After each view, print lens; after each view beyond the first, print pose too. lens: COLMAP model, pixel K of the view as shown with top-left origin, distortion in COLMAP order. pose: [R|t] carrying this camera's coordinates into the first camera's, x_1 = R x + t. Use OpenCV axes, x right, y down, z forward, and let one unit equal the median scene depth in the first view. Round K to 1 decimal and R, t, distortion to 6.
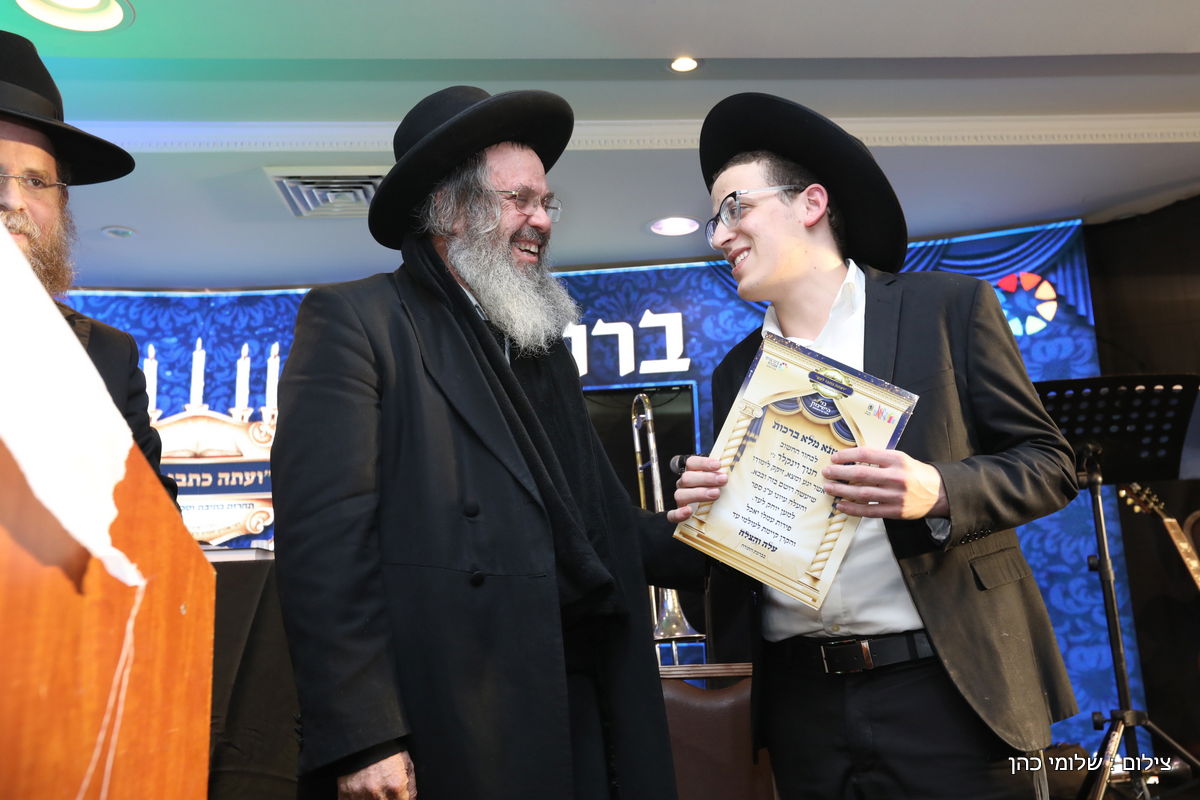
lens RADIAL K [[1126.8, 0, 595.2], [0, 1126.8, 398.5], [0, 0, 1]] dist [0.040528, 0.000000]
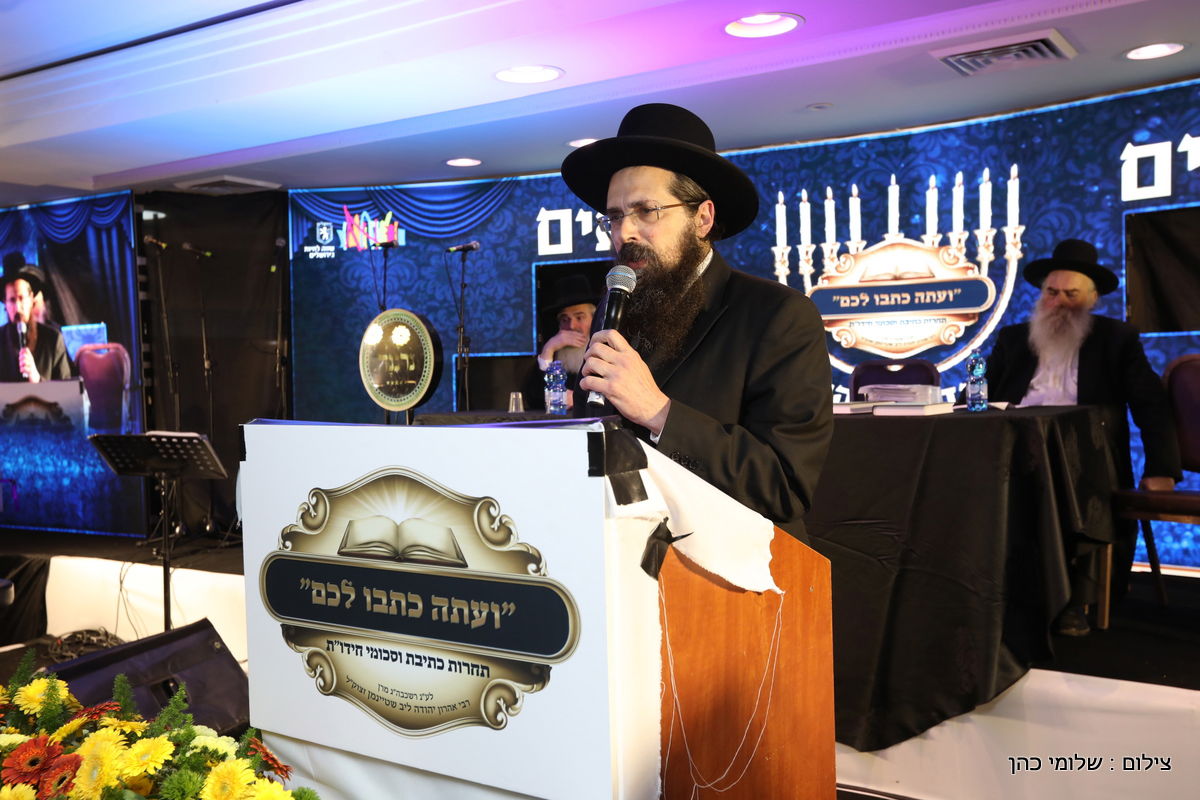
lens RADIAL K [[1126.8, 0, 599.8], [0, 1126.8, 392.4], [0, 0, 1]] dist [0.040528, 0.000000]
pose [[0.810084, 0.026100, -0.585732, 0.091004], [0.116395, 0.971966, 0.204288, -0.110875], [0.574644, -0.233666, 0.784337, -0.129406]]
